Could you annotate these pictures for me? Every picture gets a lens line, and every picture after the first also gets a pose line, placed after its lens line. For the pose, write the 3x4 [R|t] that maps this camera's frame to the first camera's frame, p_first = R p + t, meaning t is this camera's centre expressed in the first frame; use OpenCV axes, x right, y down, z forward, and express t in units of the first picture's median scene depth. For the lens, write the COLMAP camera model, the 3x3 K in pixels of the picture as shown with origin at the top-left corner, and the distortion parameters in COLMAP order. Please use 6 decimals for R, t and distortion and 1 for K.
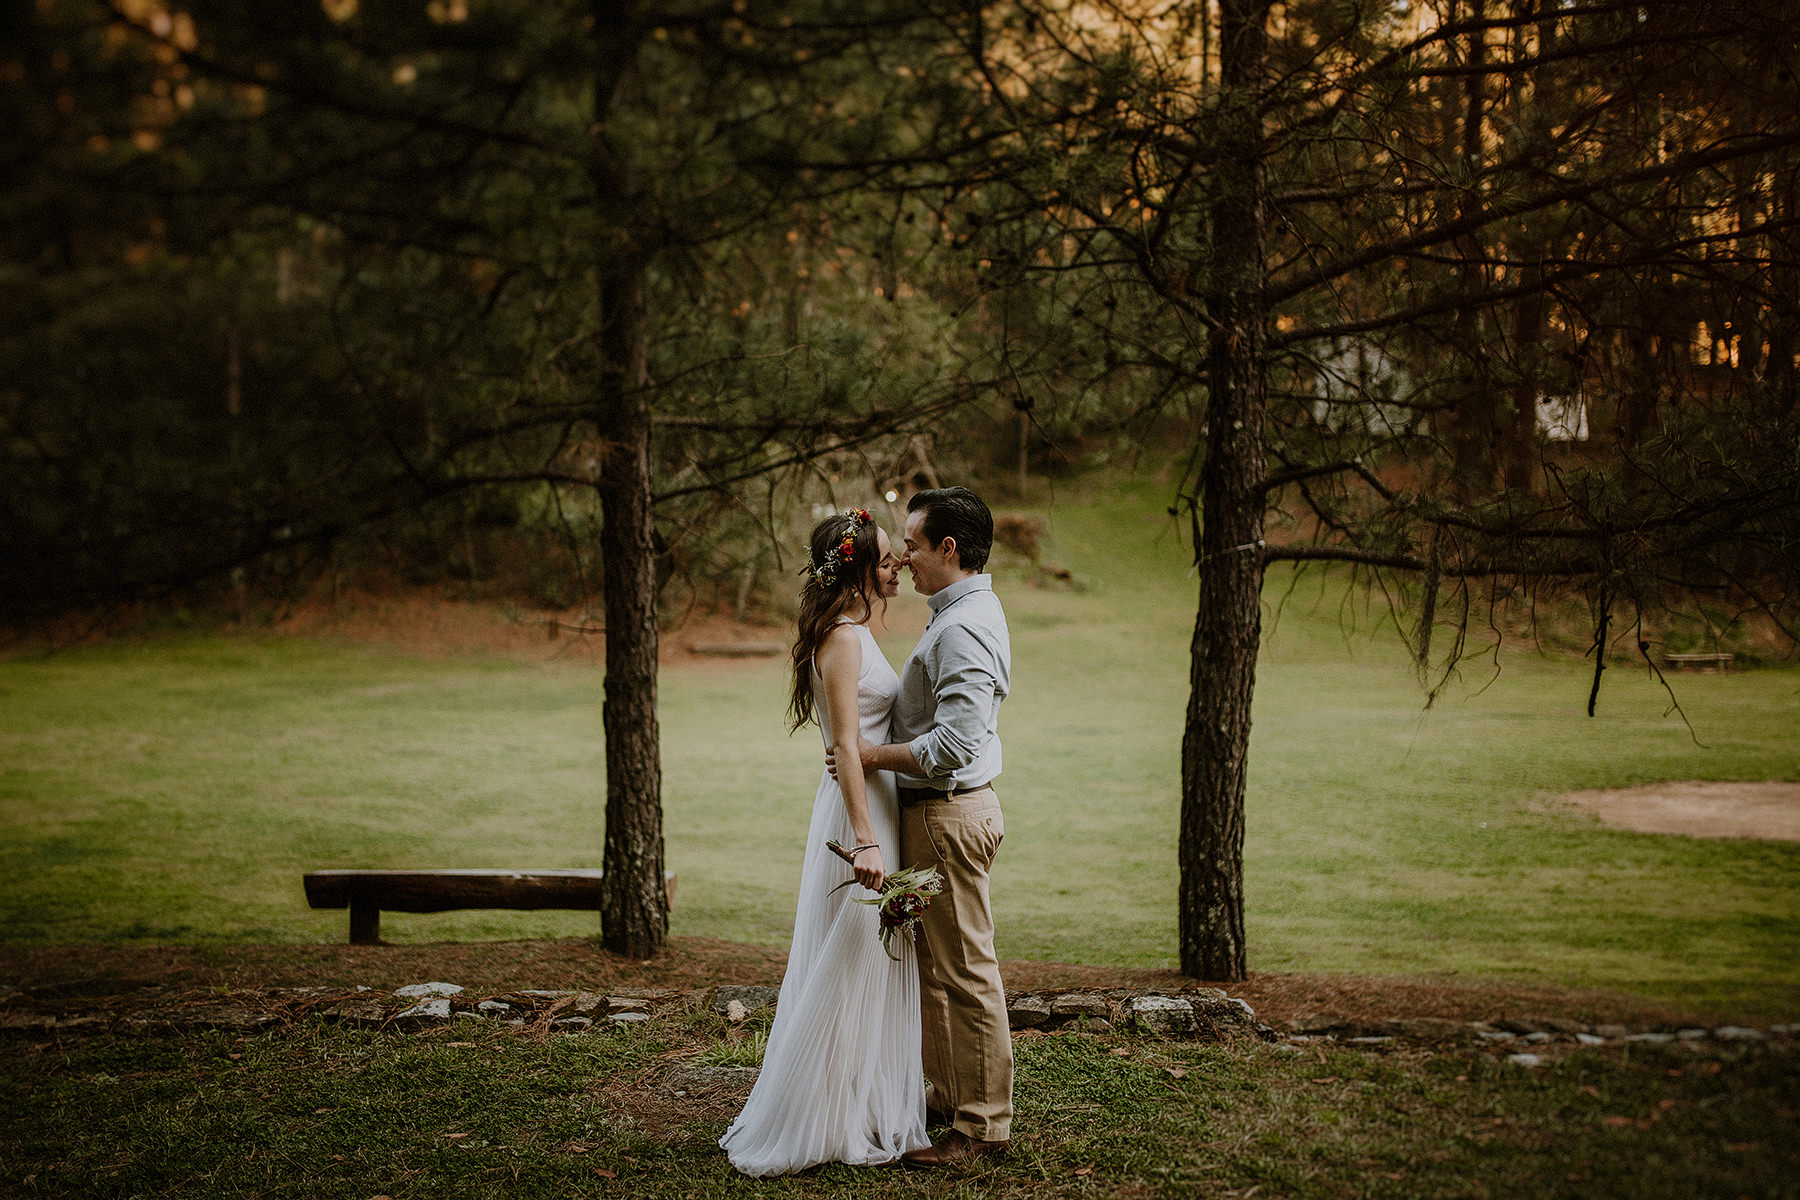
lens RADIAL K [[1797.6, 0, 900.0], [0, 1797.6, 600.0], [0, 0, 1]] dist [-0.097277, 0.004980]
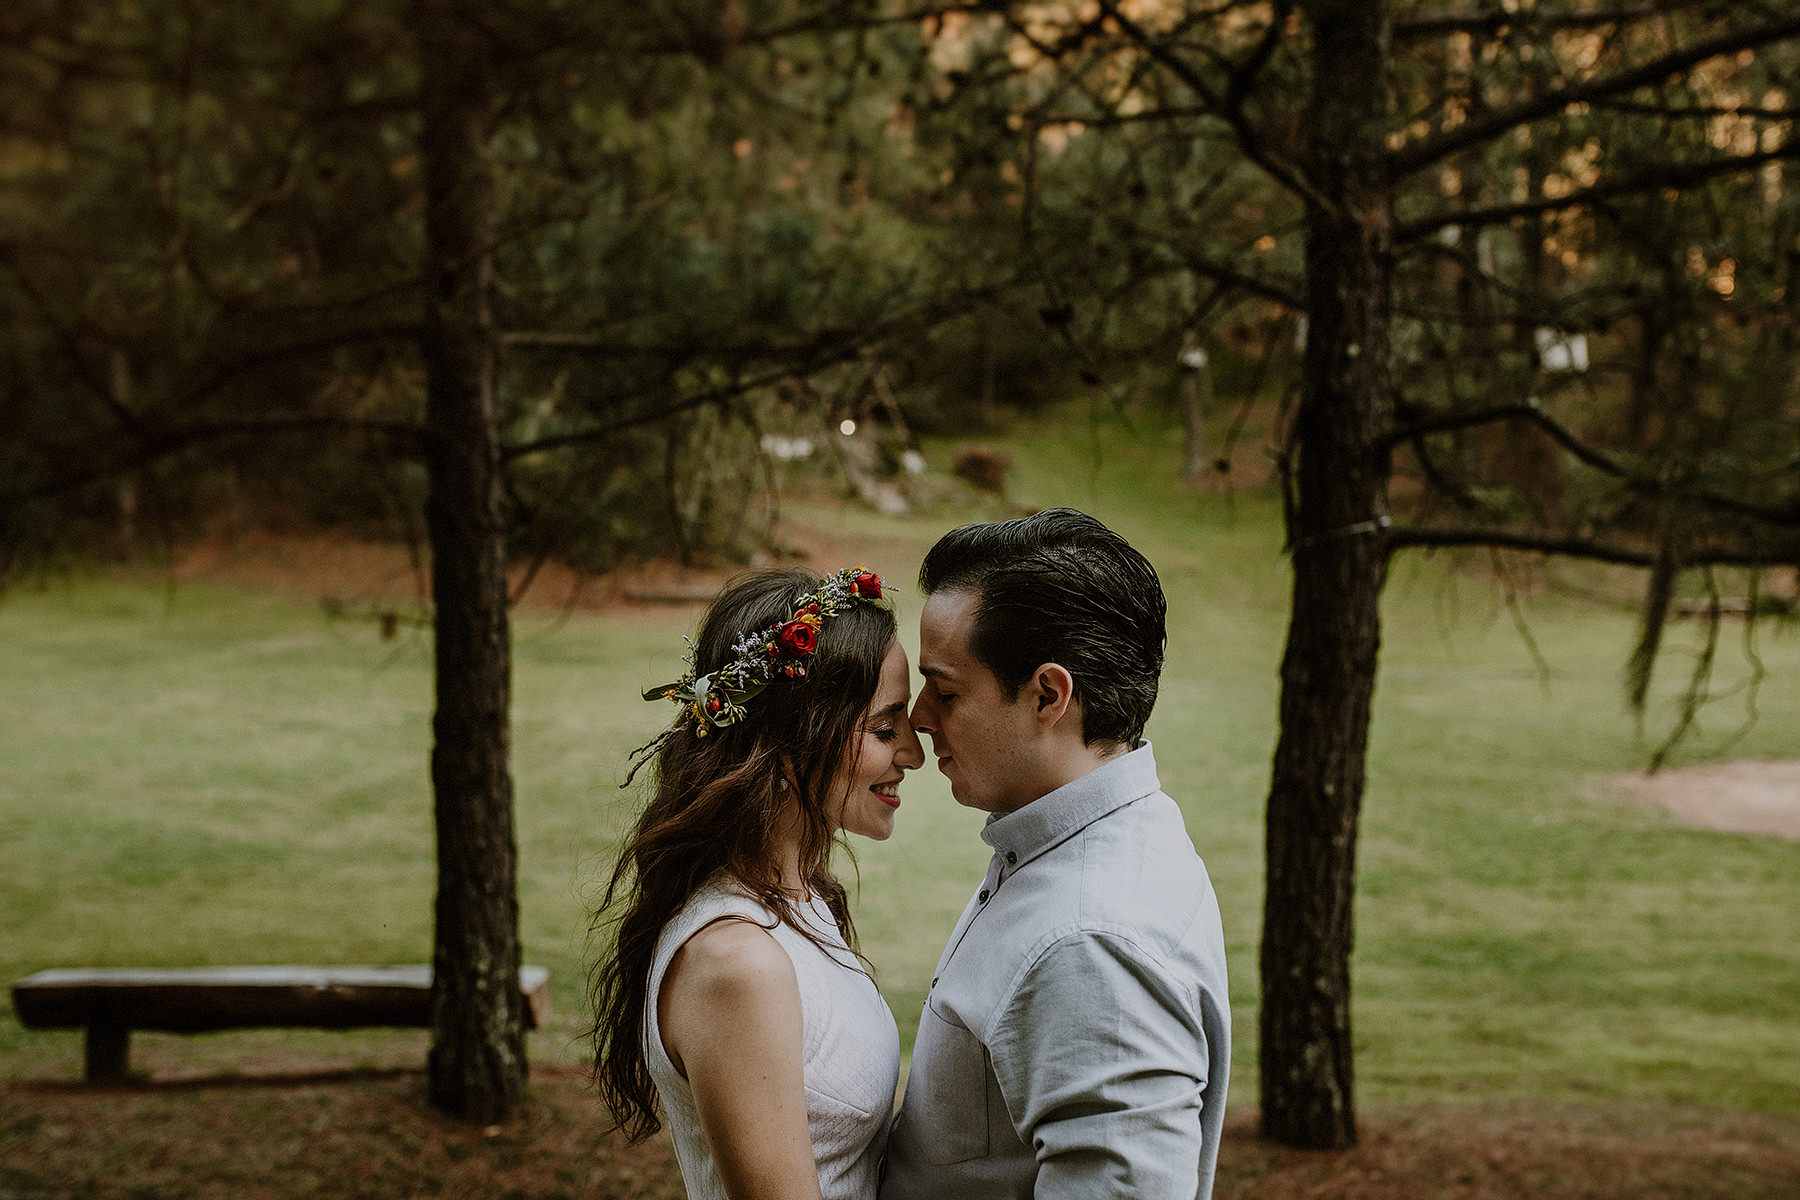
lens RADIAL K [[1873.4, 0, 900.0], [0, 1873.4, 600.0], [0, 0, 1]] dist [-0.055044, -0.004066]
pose [[0.999720, 0.001642, 0.023603, -0.002109], [-0.002479, 0.999368, 0.035471, -0.024497], [-0.023530, -0.035520, 0.999092, 0.261440]]
